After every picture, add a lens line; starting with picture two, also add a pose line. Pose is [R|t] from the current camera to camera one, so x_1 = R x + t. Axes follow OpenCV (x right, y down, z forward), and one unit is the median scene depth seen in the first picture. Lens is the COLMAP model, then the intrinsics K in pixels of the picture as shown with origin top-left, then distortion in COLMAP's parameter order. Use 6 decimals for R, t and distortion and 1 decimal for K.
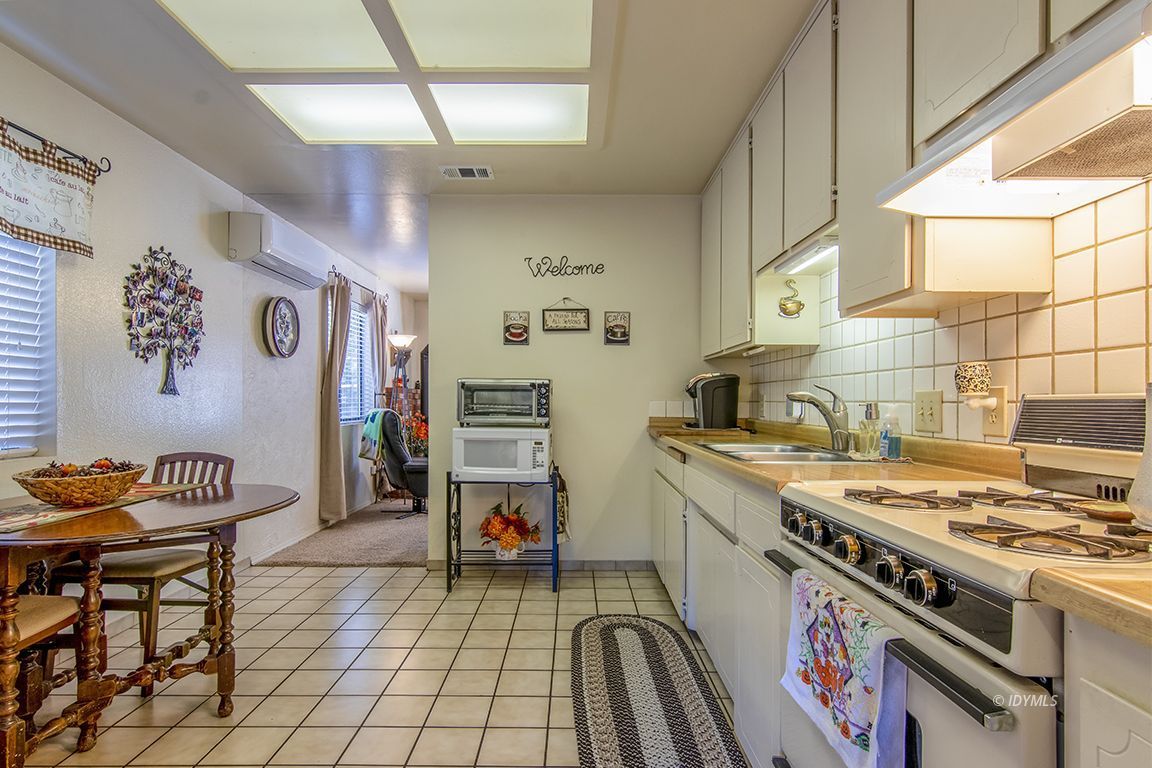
lens RADIAL K [[582.7, 0, 568.4], [0, 582.7, 402.7], [0, 0, 1]] dist [0.002820, -0.000341]
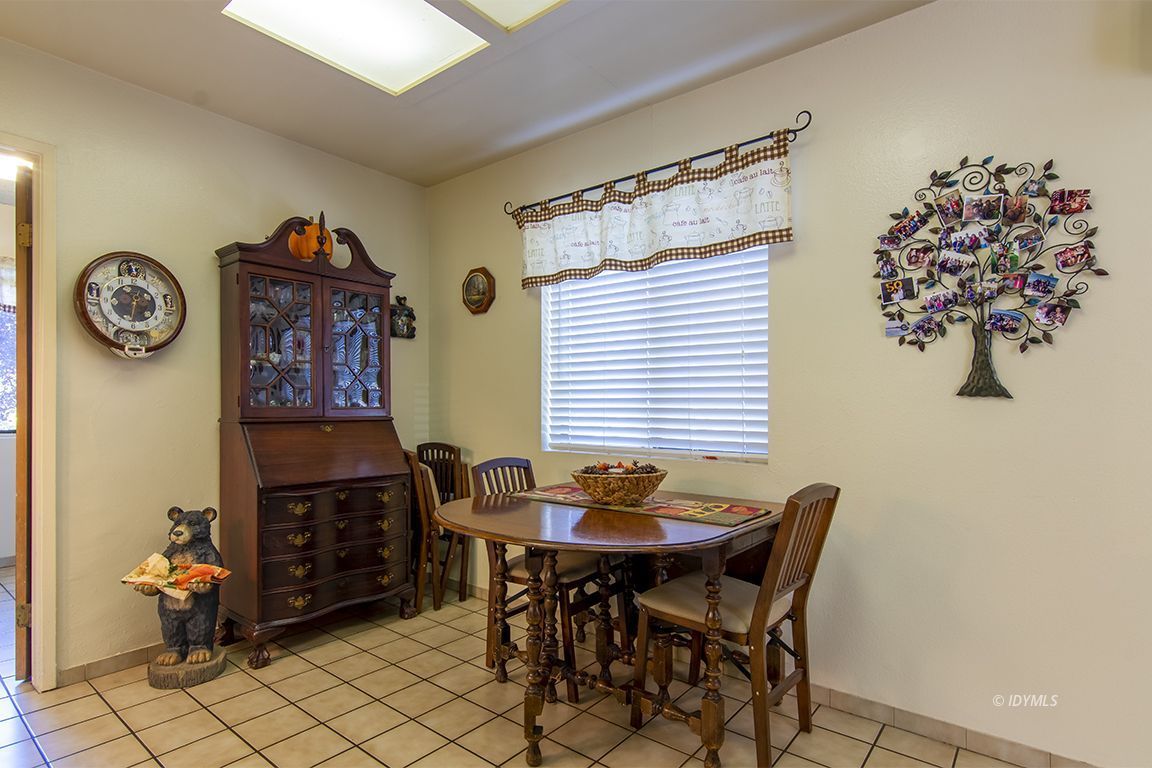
lens RADIAL K [[582.7, 0, 588.8], [0, 582.7, 414.3], [0, 0, 1]] dist [0.002820, -0.000341]
pose [[-0.606362, 0.006761, -0.795160, 0.038087], [-0.005794, 0.999900, 0.012920, -0.001634], [0.795167, 0.012441, -0.606262, 1.056609]]
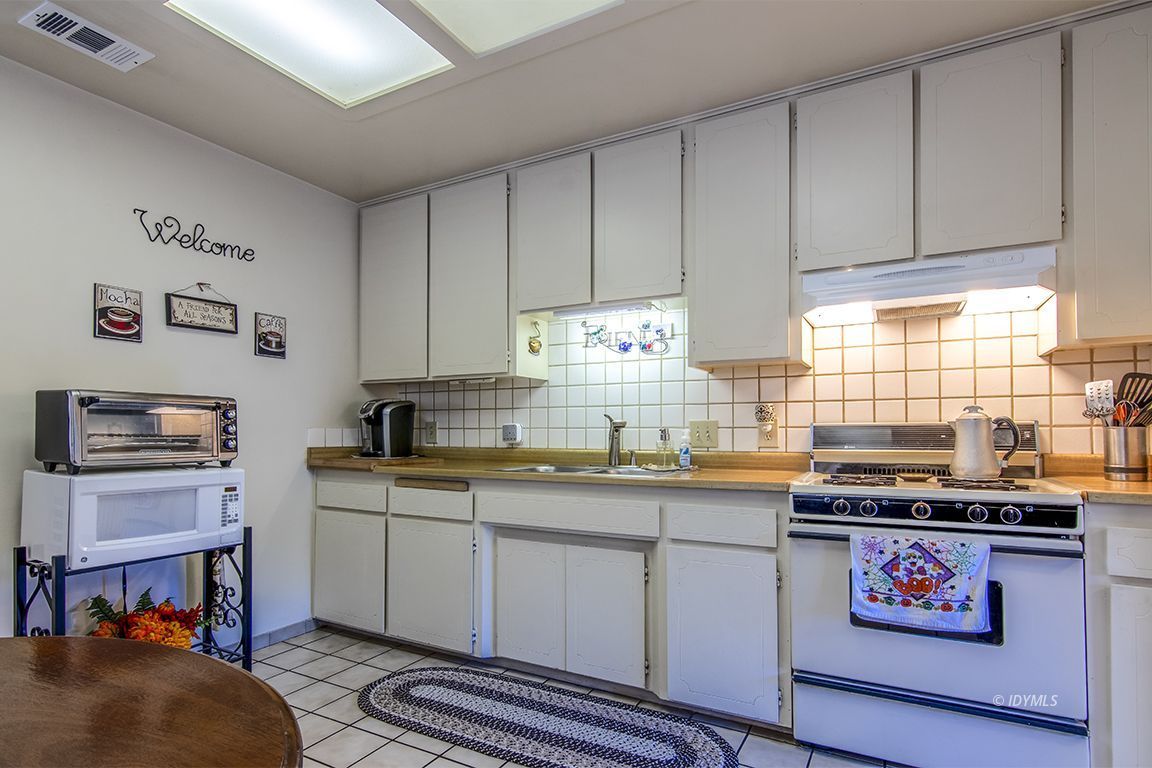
lens RADIAL K [[582.7, 0, 555.1], [0, 582.7, 425.8], [0, 0, 1]] dist [0.002820, -0.000341]
pose [[0.496450, 0.000577, 0.868065, -0.502715], [0.005994, 0.999974, -0.004092, -0.001187], [-0.868045, 0.007235, 0.496433, 0.340701]]
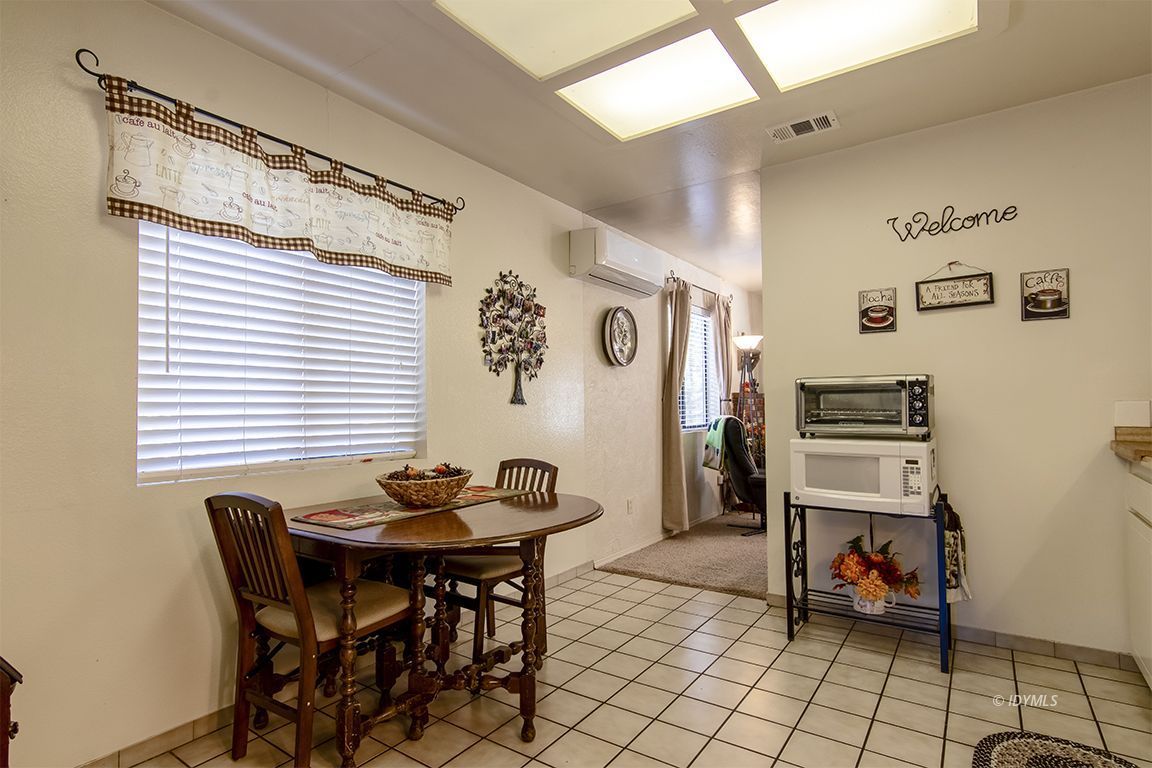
lens RADIAL K [[582.7, 0, 567.7], [0, 582.7, 394.6], [0, 0, 1]] dist [0.002820, -0.000341]
pose [[0.821546, -0.026184, -0.569541, 0.014184], [0.012407, 0.999529, -0.028056, -0.000044], [0.570008, 0.015983, 0.821484, 0.159572]]
